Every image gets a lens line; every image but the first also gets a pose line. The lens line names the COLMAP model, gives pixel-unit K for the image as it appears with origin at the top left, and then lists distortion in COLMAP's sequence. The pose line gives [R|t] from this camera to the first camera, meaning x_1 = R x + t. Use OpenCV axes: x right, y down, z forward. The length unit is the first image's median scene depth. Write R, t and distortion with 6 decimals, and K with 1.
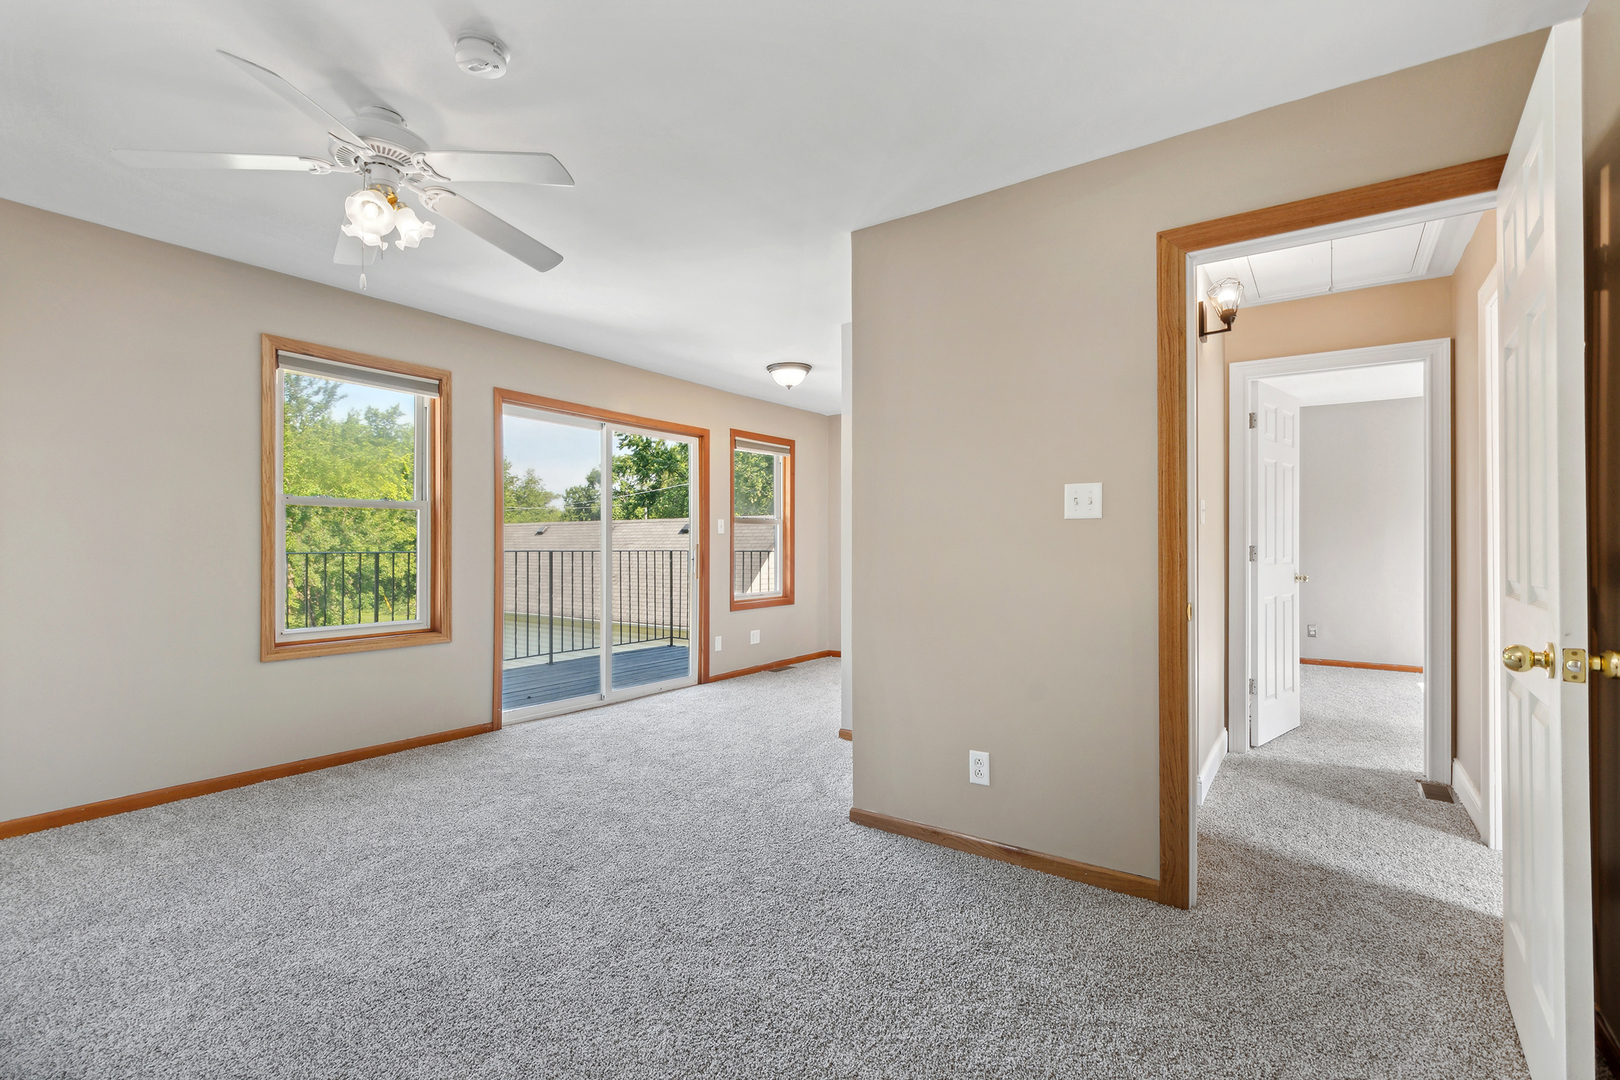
lens RADIAL K [[725.2, 0, 831.8], [0, 725.2, 528.0], [0, 0, 1]] dist [0.004679, -0.004002]
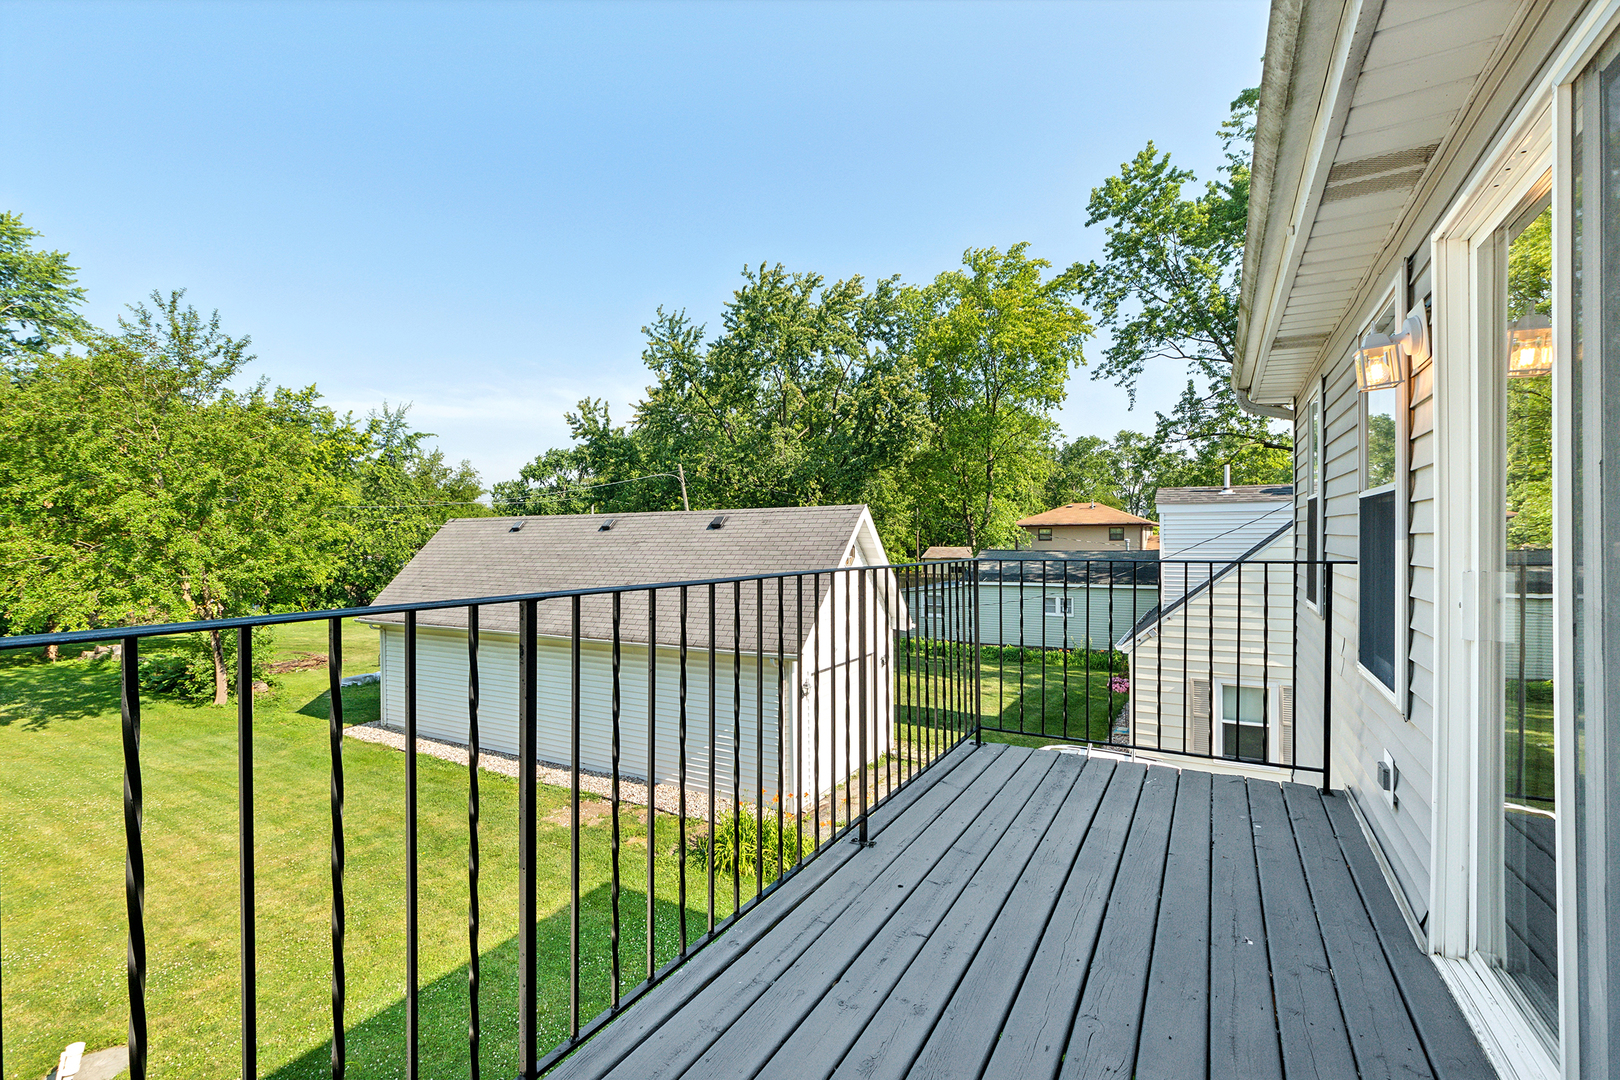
lens RADIAL K [[725.2, 0, 815.6], [0, 725.2, 542.4], [0, 0, 1]] dist [0.004679, -0.004002]
pose [[0.997440, -0.002589, 0.071460, -0.063471], [0.001014, 0.999756, 0.022072, 0.001744], [-0.071500, -0.021943, 0.997199, 0.088679]]
